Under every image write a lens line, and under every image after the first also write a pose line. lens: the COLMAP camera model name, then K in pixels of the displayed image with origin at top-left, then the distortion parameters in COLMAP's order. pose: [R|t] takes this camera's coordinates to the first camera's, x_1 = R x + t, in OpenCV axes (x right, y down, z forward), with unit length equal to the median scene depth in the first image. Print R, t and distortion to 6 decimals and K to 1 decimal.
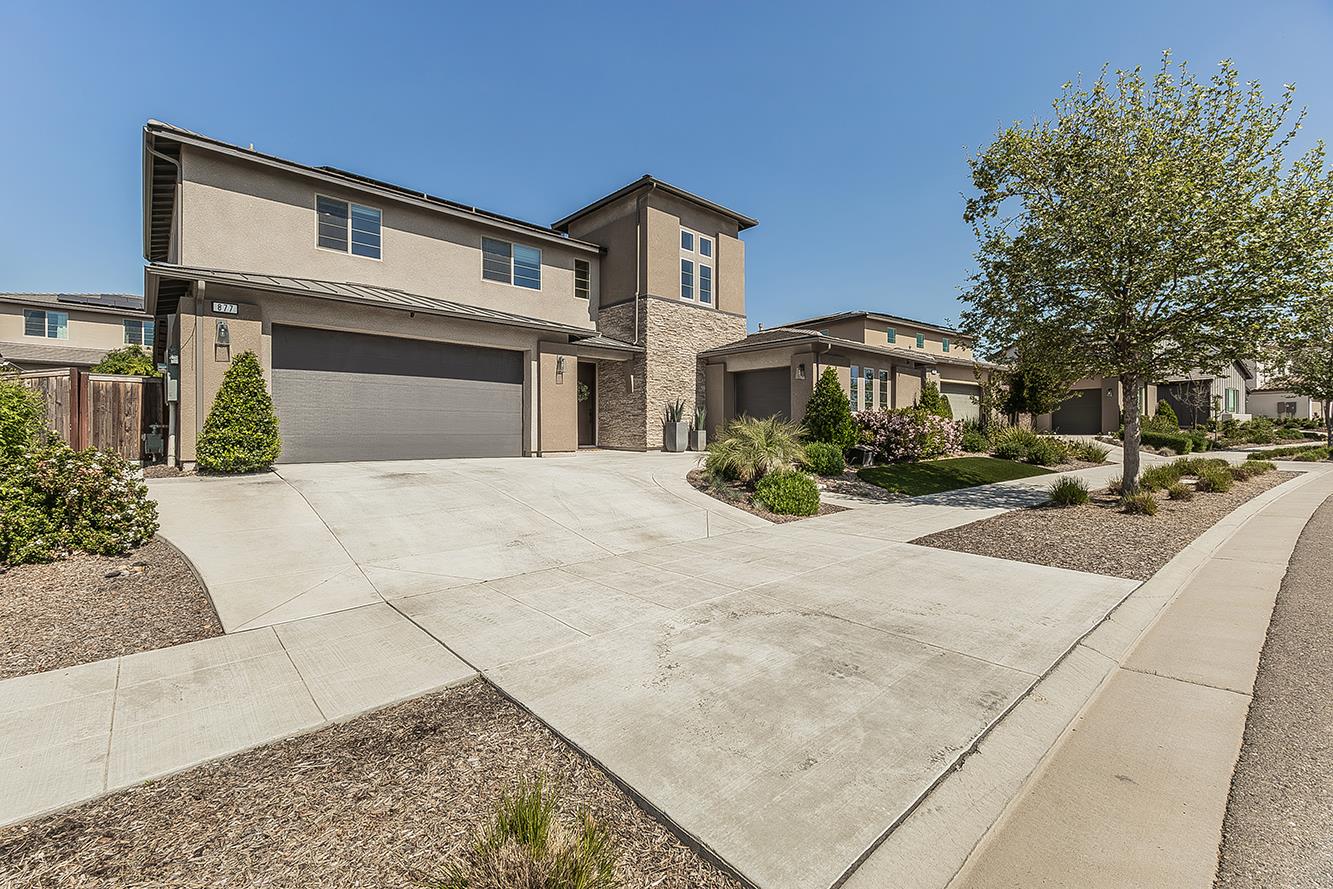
lens RADIAL K [[562.4, 0, 670.9], [0, 562.4, 436.9], [0, 0, 1]] dist [0.005918, 0.000650]
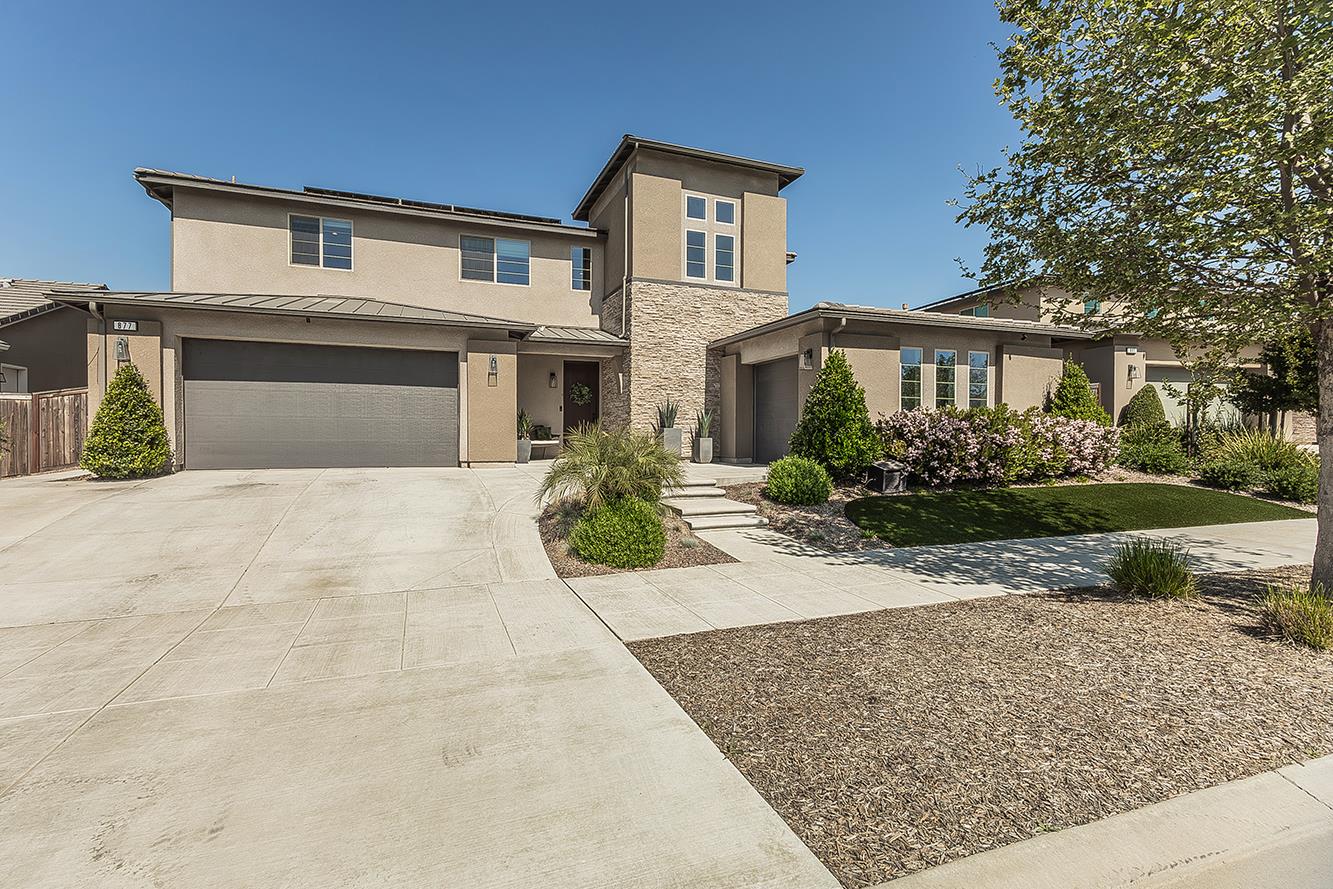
lens RADIAL K [[562.4, 0, 656.9], [0, 562.4, 439.8], [0, 0, 1]] dist [0.005918, 0.000650]
pose [[0.915074, 0.006604, -0.403233, 0.334281], [-0.006587, 0.999977, 0.001429, -0.010122], [0.403233, 0.001348, 0.915096, 0.239737]]
